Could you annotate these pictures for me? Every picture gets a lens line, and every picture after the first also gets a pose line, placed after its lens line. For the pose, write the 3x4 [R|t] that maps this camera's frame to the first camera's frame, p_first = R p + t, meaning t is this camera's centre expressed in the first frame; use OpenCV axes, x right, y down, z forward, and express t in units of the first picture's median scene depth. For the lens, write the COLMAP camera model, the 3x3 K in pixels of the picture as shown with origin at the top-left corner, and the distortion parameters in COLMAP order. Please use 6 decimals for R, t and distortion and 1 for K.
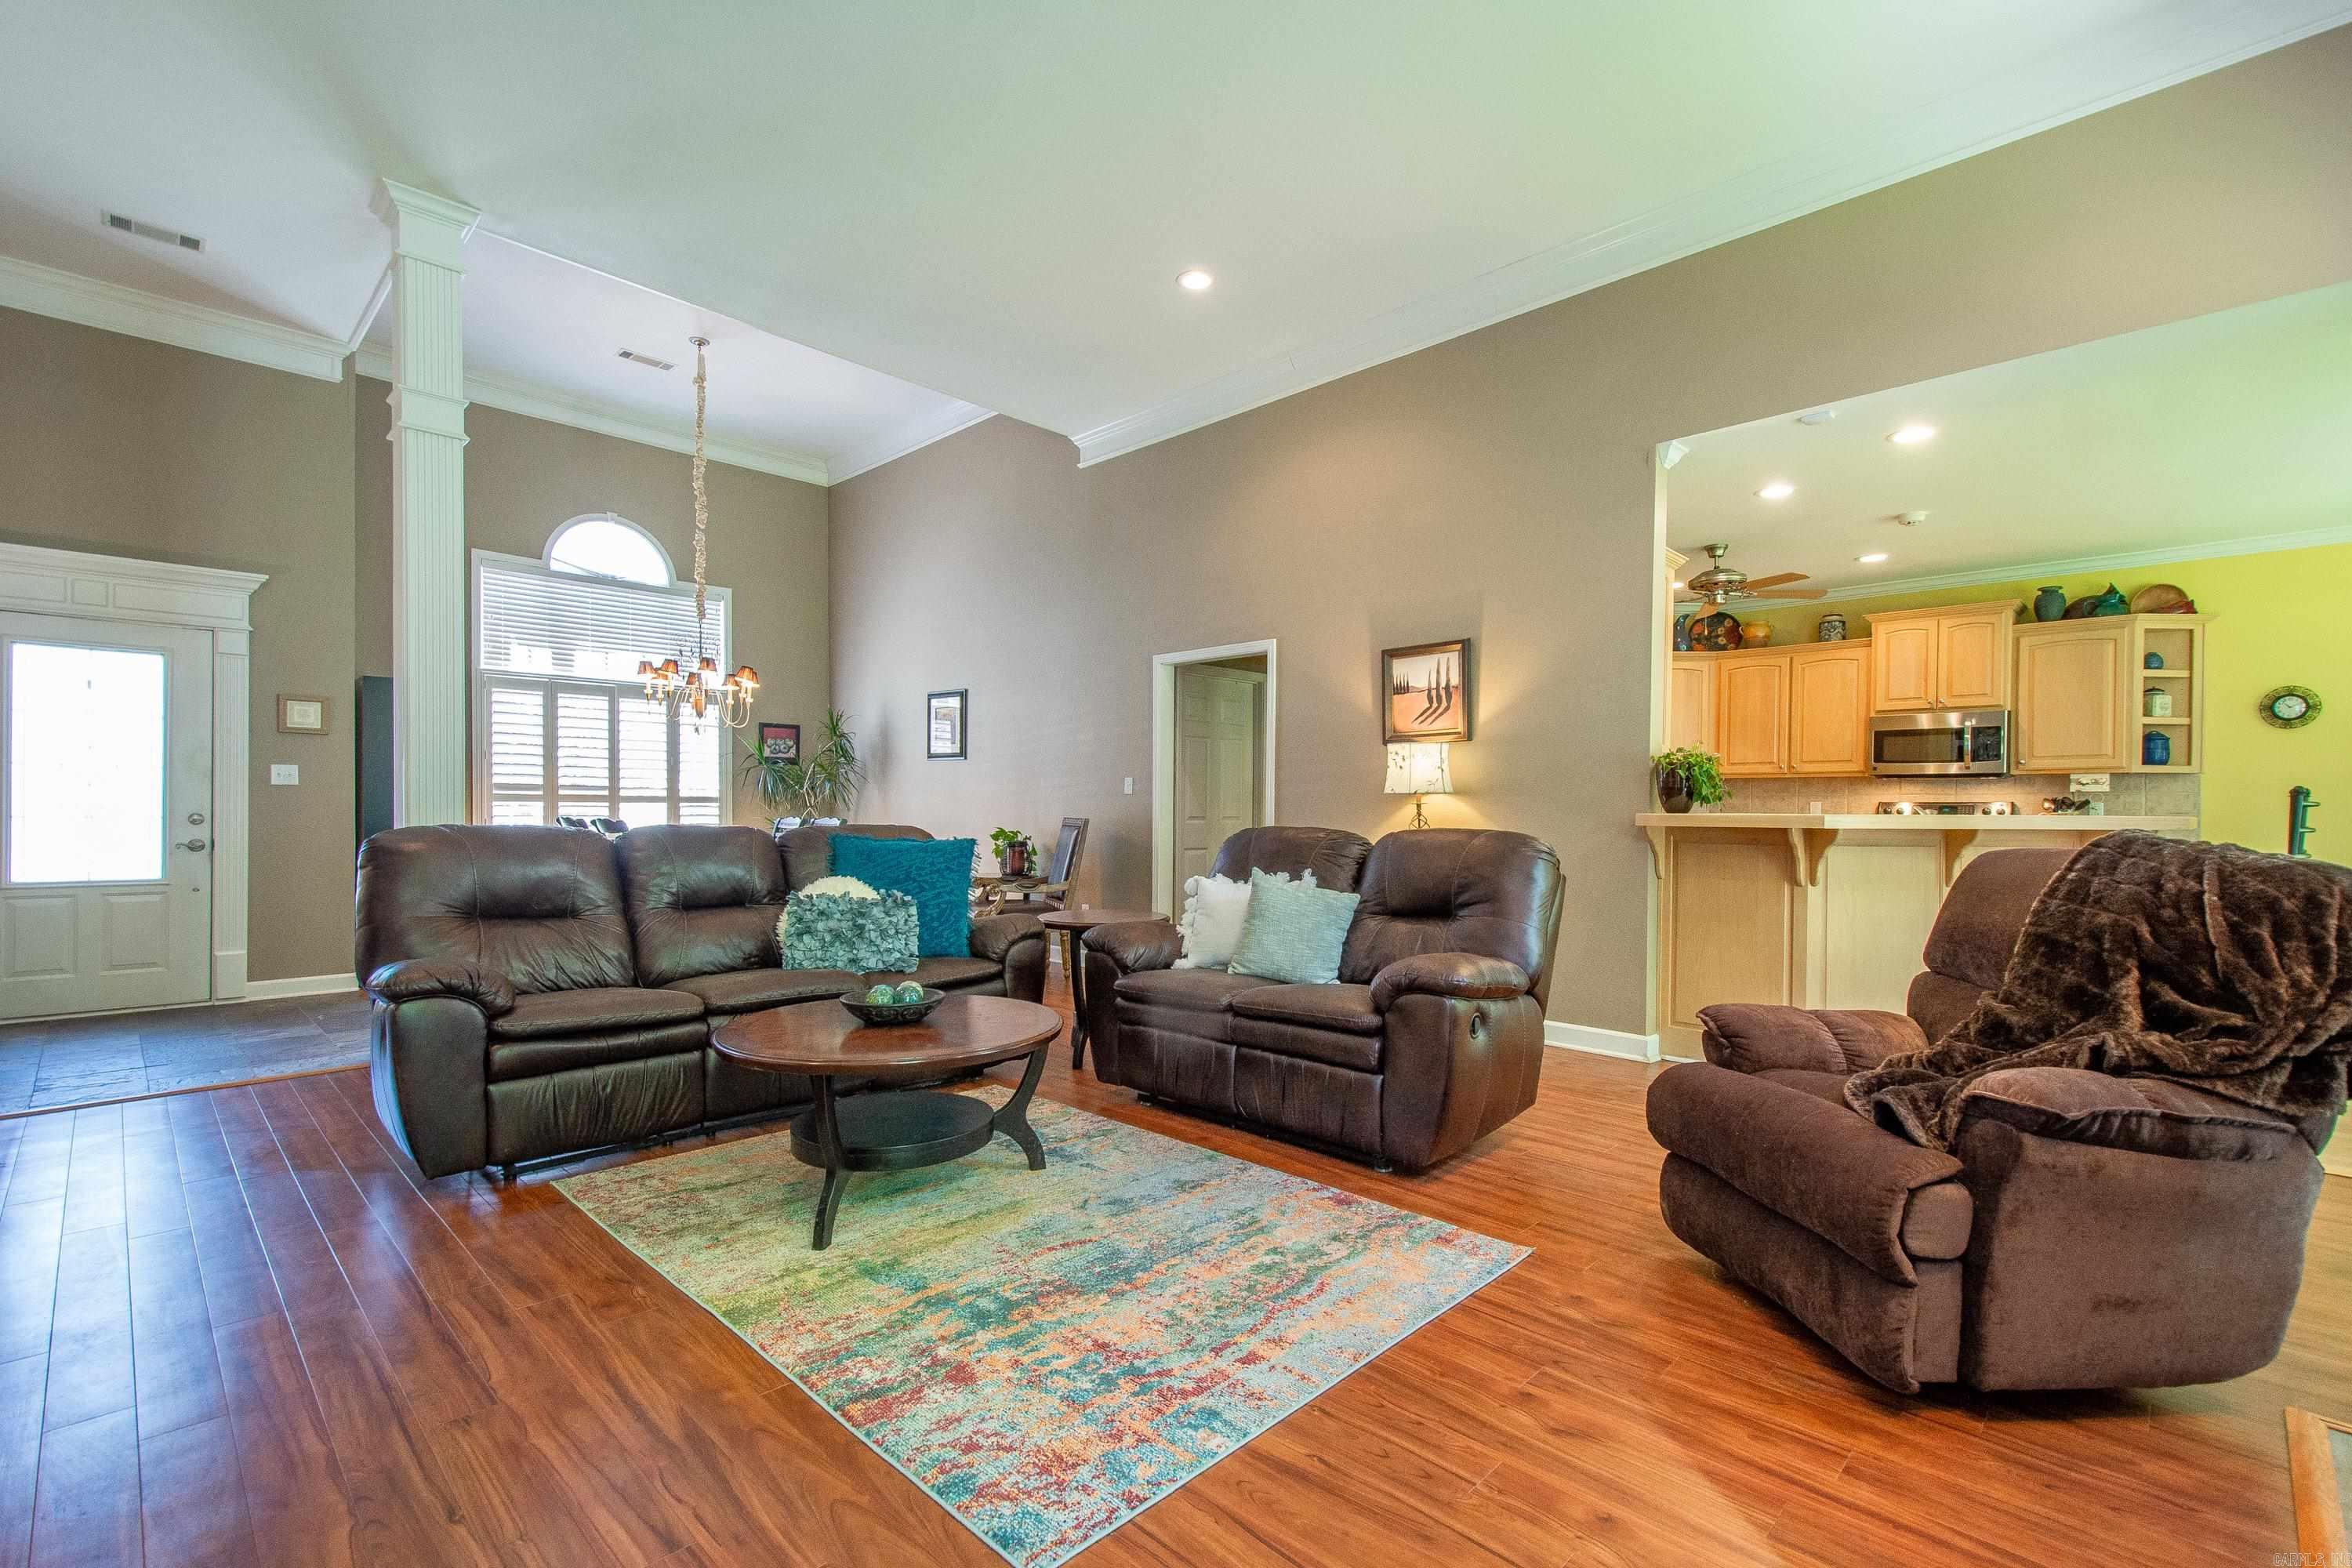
lens RADIAL K [[1046.1, 0, 1200.2], [0, 1046.1, 816.7], [0, 0, 1]] dist [0.024215, -0.009226]
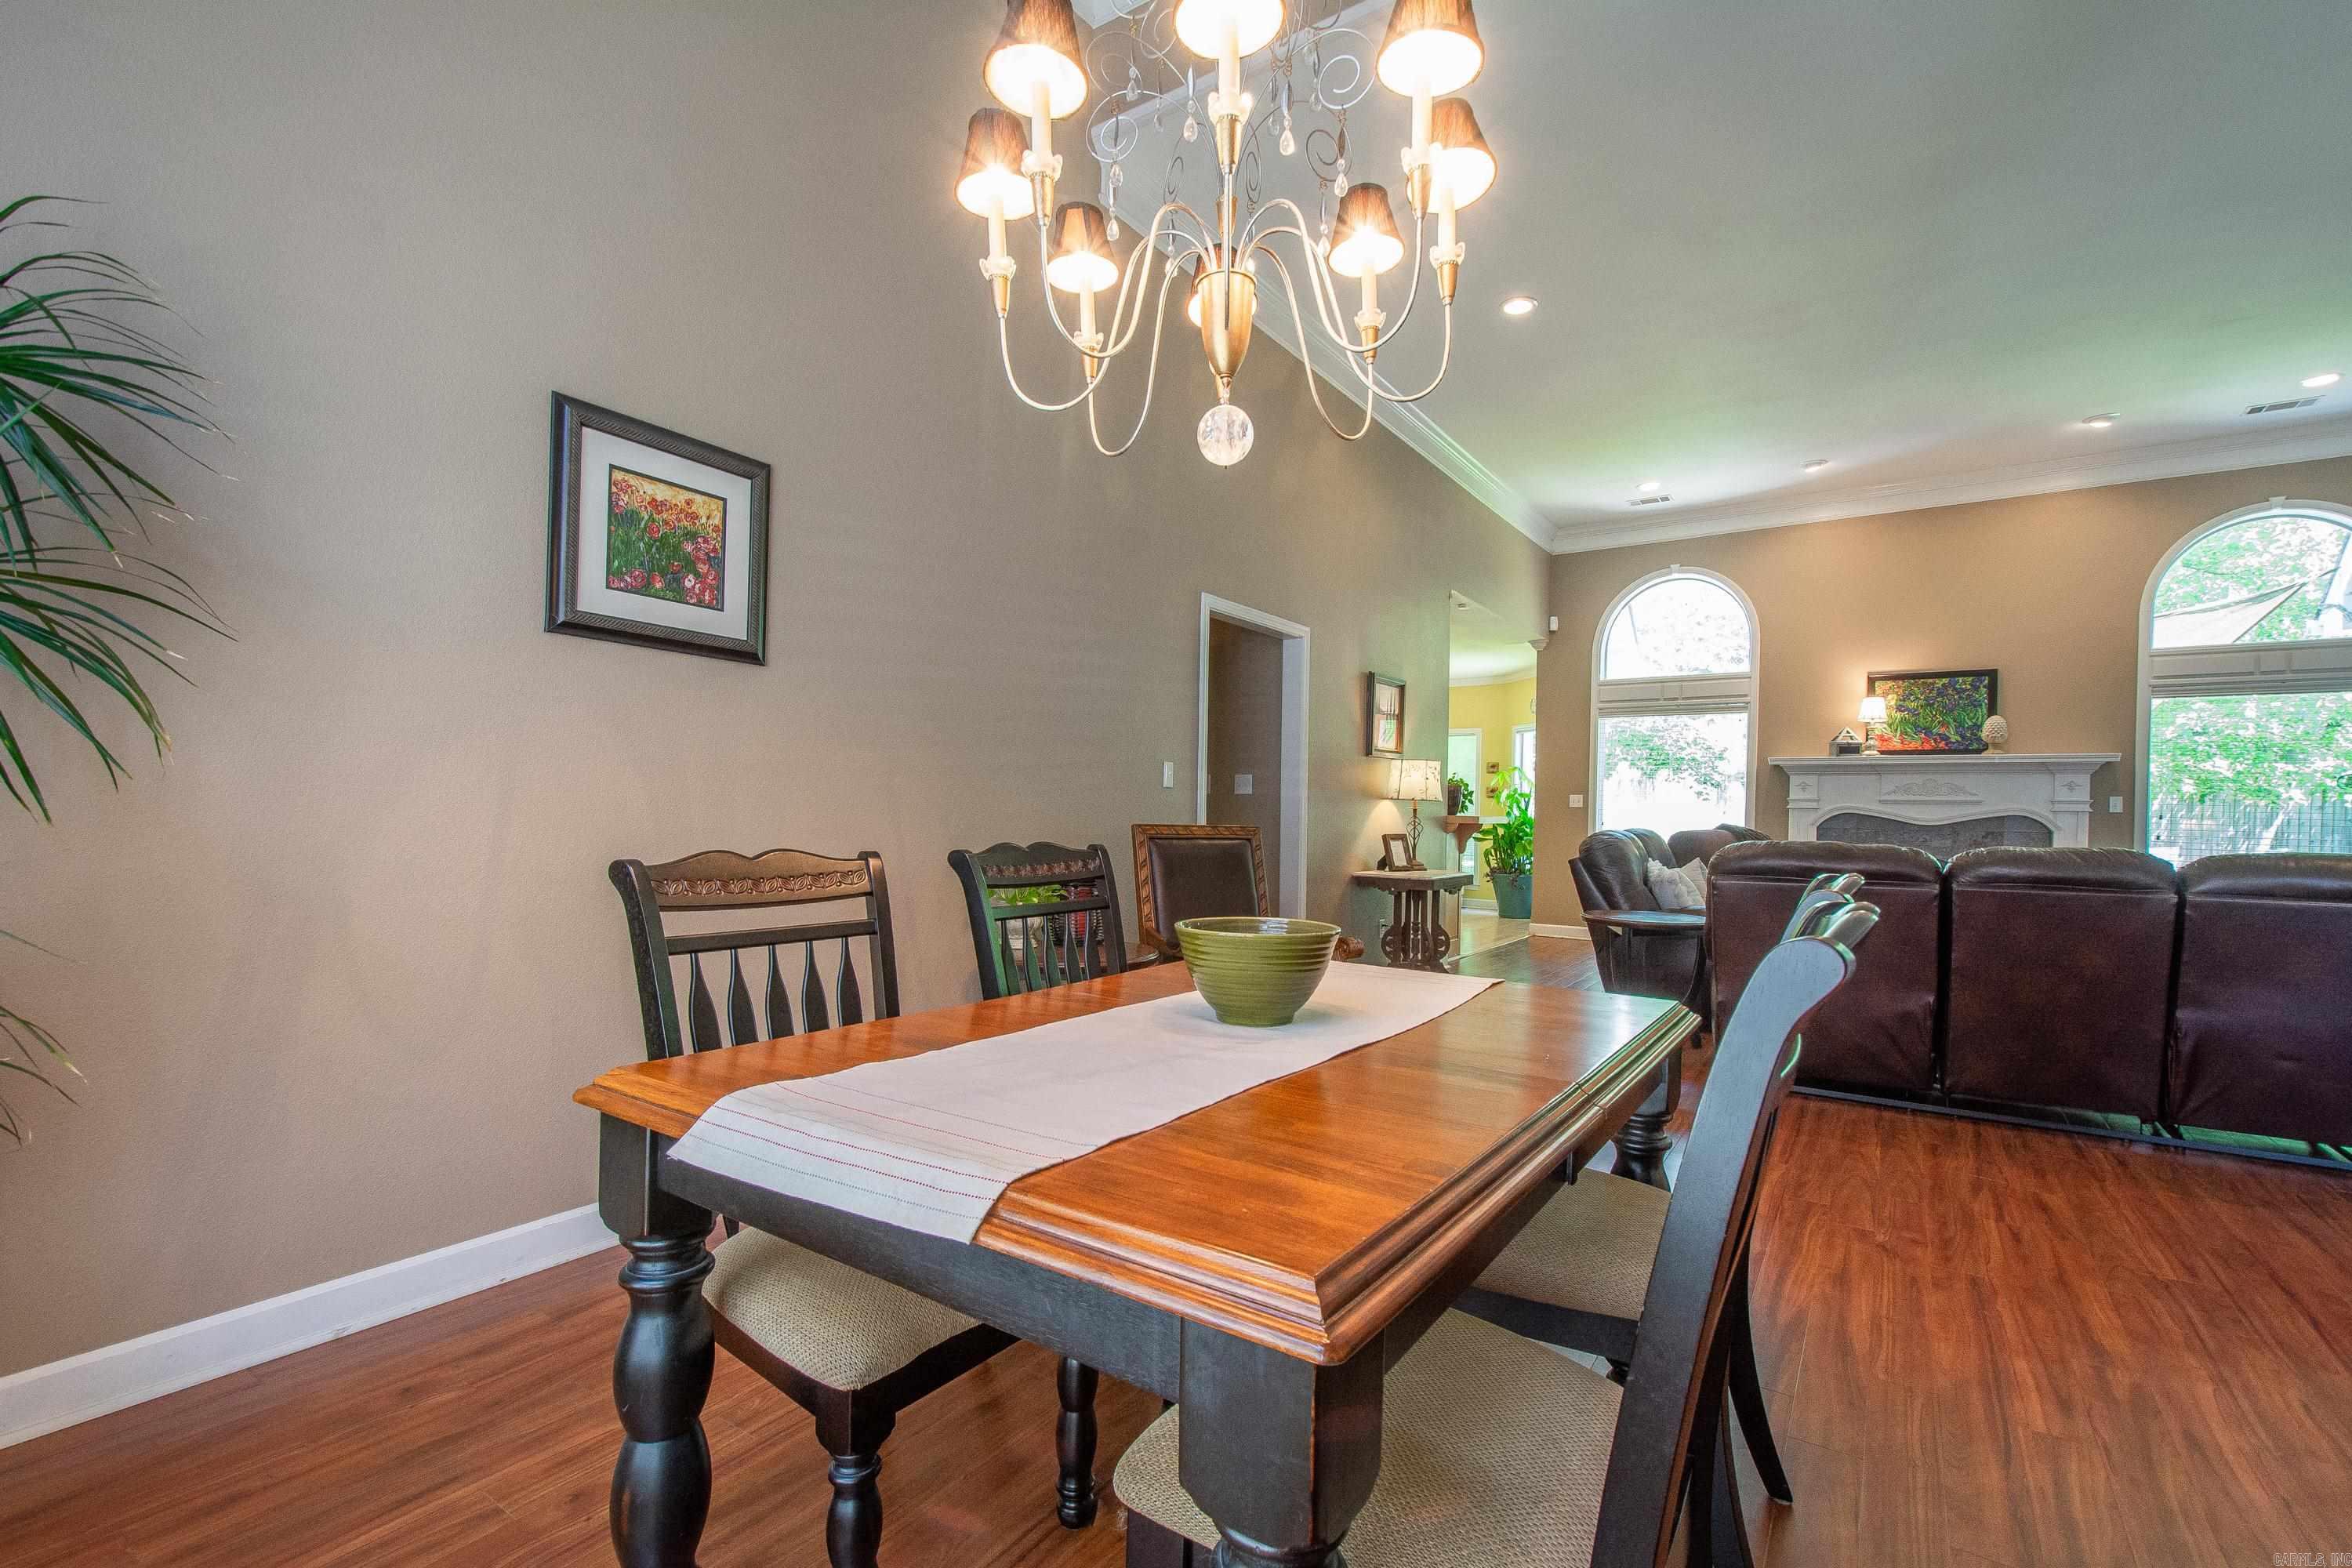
lens RADIAL K [[1020.1, 0, 1193.6], [0, 1020.1, 821.7], [0, 0, 1]] dist [0.021053, -0.013004]
pose [[-0.169550, -0.020939, 0.985299, -0.838113], [-0.011495, 0.999748, 0.019268, -0.014992], [-0.985455, -0.008059, -0.169748, 1.300532]]
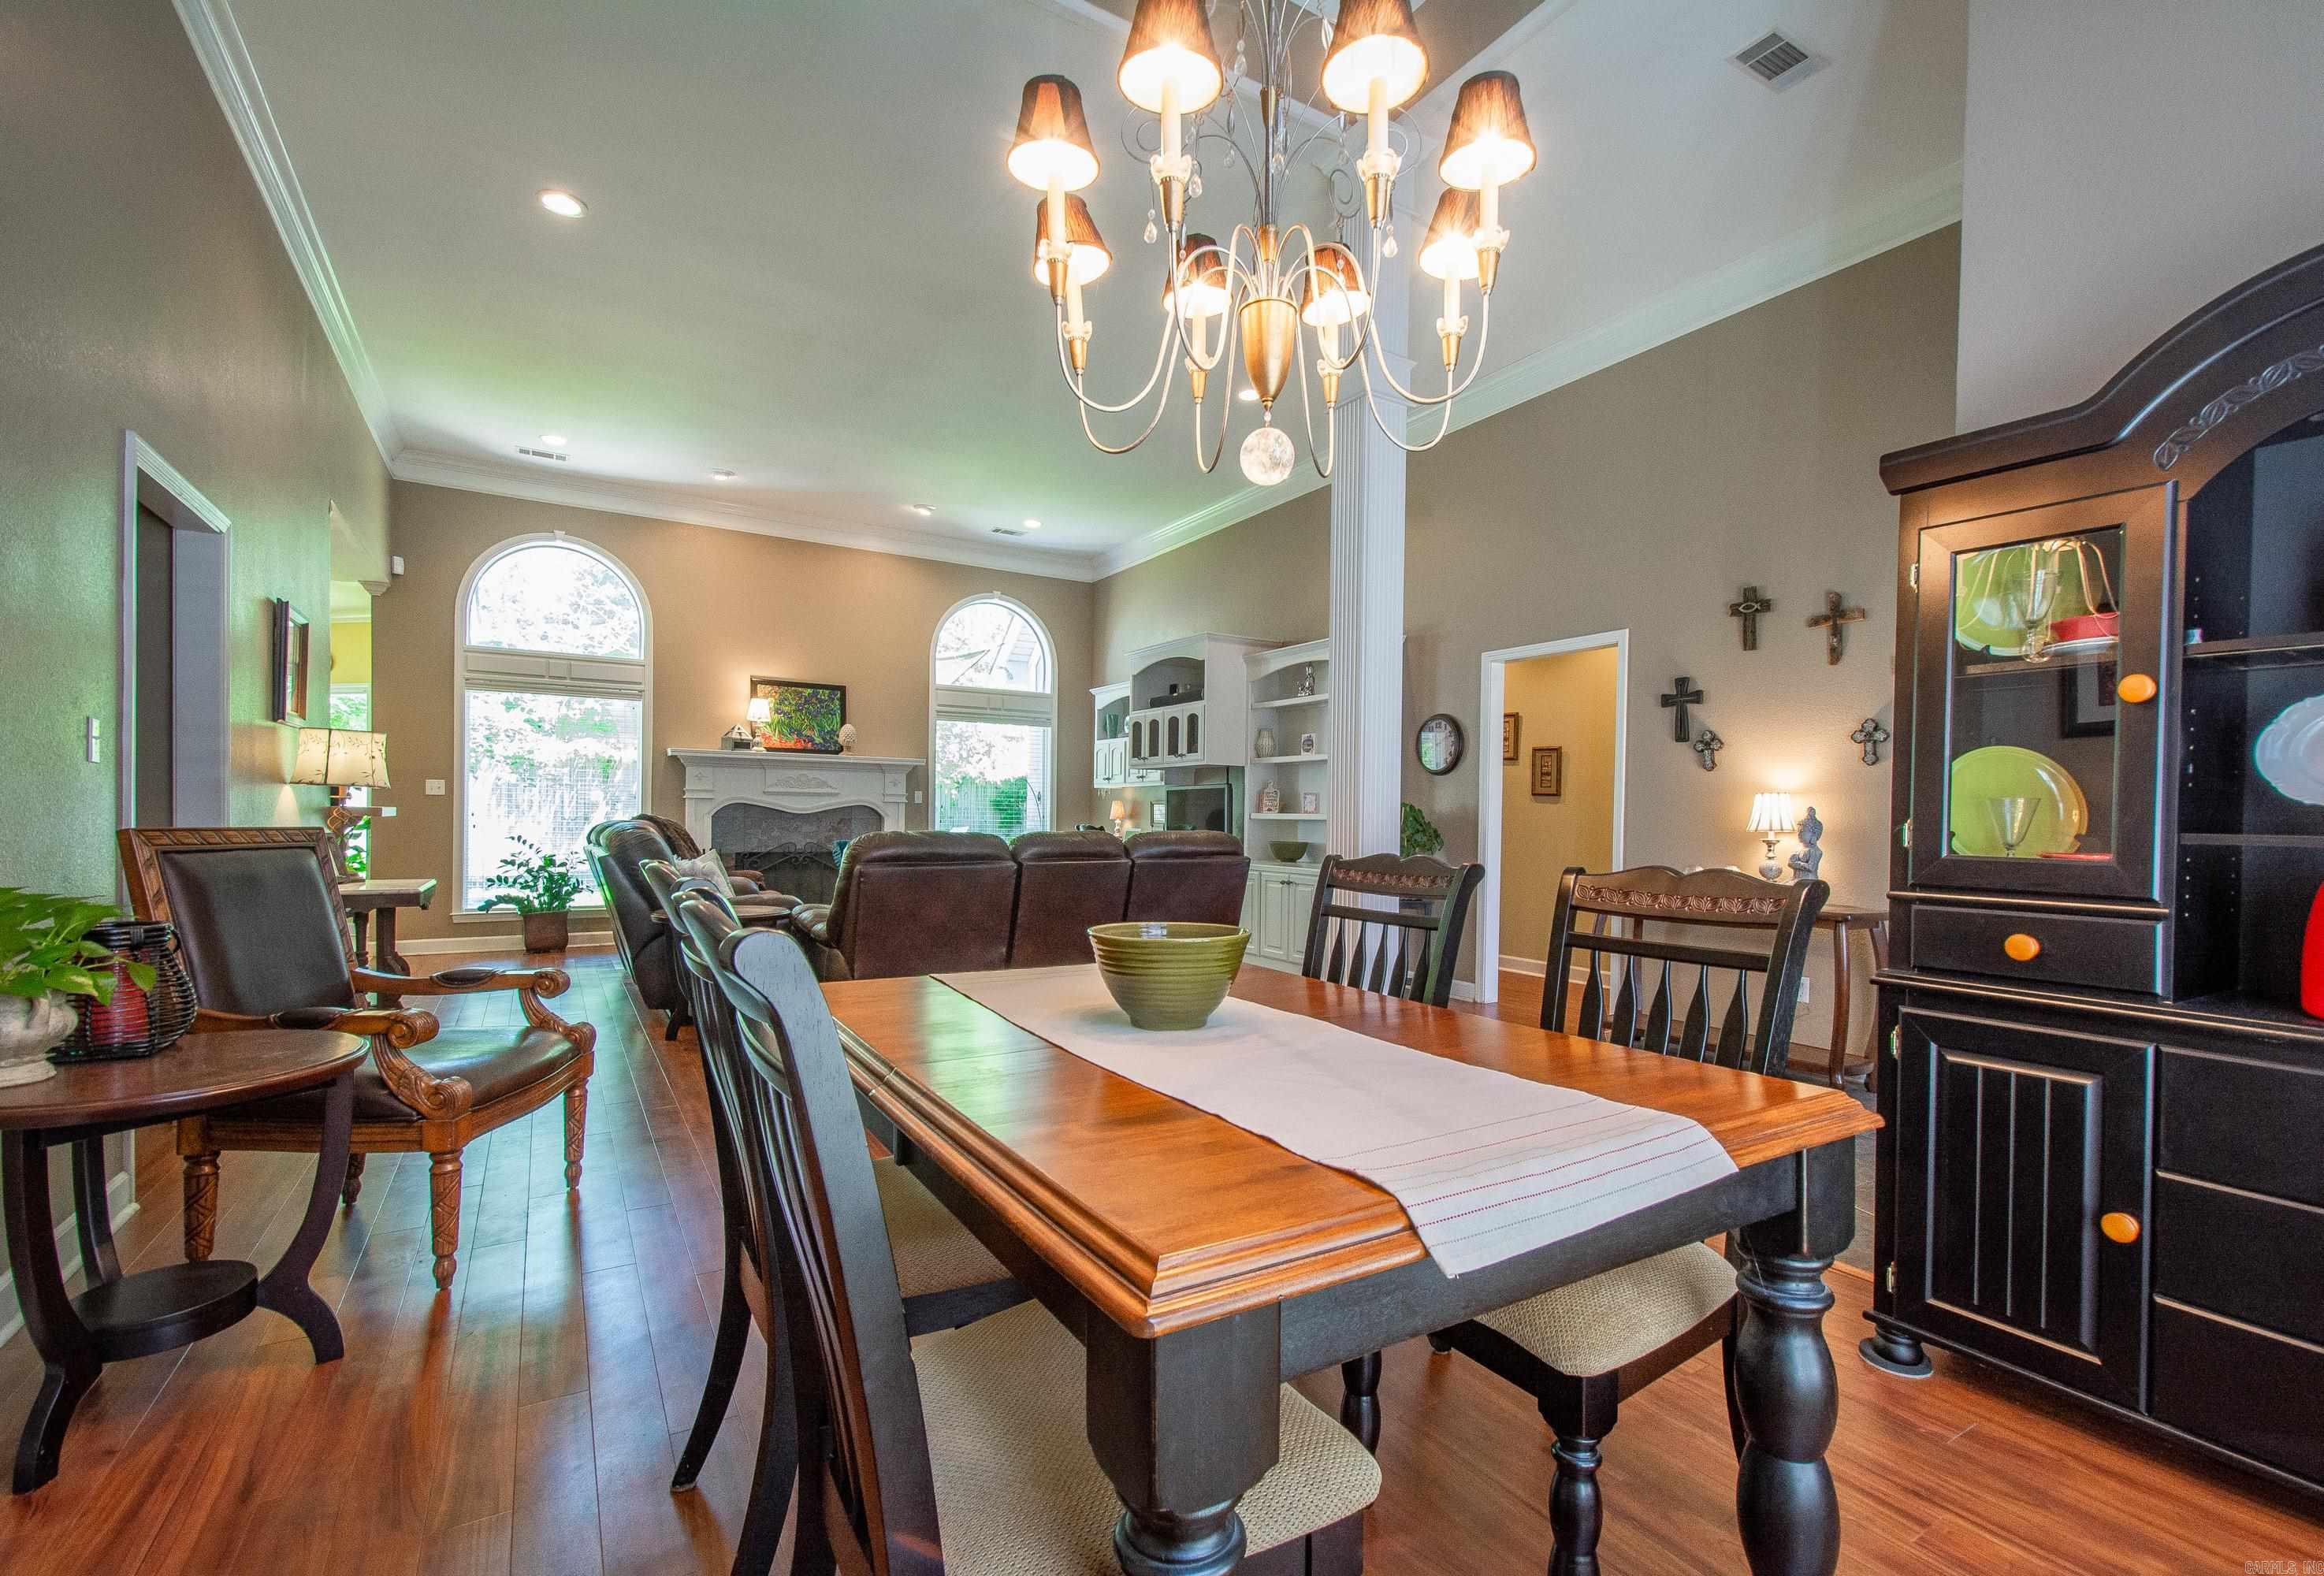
lens RADIAL K [[1029.2, 0, 1200.8], [0, 1029.2, 825.3], [0, 0, 1]] dist [0.013371, -0.000494]
pose [[-0.972278, -0.022470, 0.232747, -0.641141], [-0.019082, 0.999677, 0.016797, -0.015690], [-0.233050, 0.011890, -0.972392, 1.508778]]
